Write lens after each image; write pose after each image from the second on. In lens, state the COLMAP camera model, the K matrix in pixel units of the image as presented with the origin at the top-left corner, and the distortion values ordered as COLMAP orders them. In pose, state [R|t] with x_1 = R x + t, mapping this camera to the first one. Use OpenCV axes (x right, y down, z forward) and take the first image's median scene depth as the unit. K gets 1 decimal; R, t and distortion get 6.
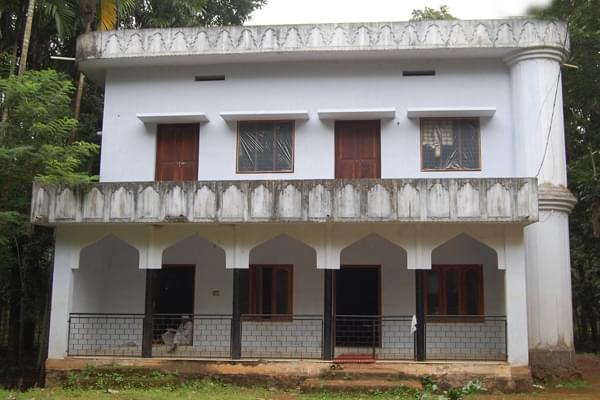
lens RADIAL K [[650.5, 0, 300.0], [0, 650.5, 200.0], [0, 0, 1]] dist [-0.135871, -0.004407]
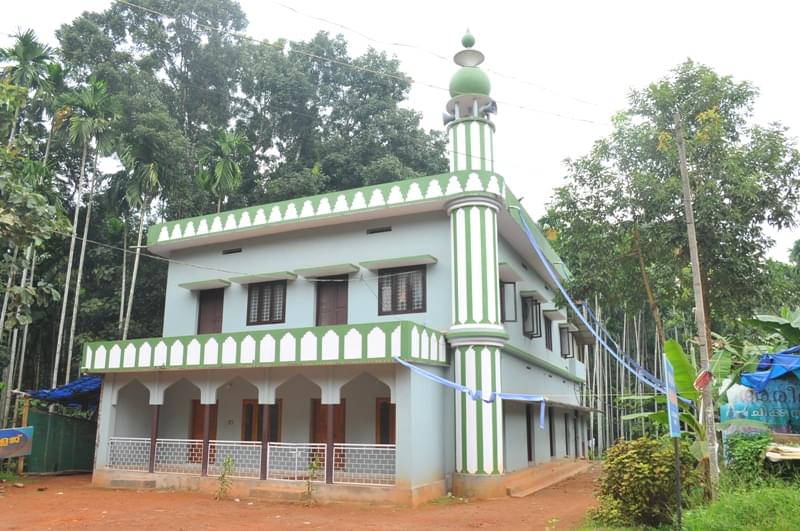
lens RADIAL K [[642.2, 0, 400.0], [0, 642.2, 265.5], [0, 0, 1]] dist [-0.058225, 0.000932]
pose [[0.934475, -0.083946, -0.345991, 0.610972], [0.048187, 0.992685, -0.110704, -0.005850], [0.352753, 0.086777, 0.931684, -0.050466]]
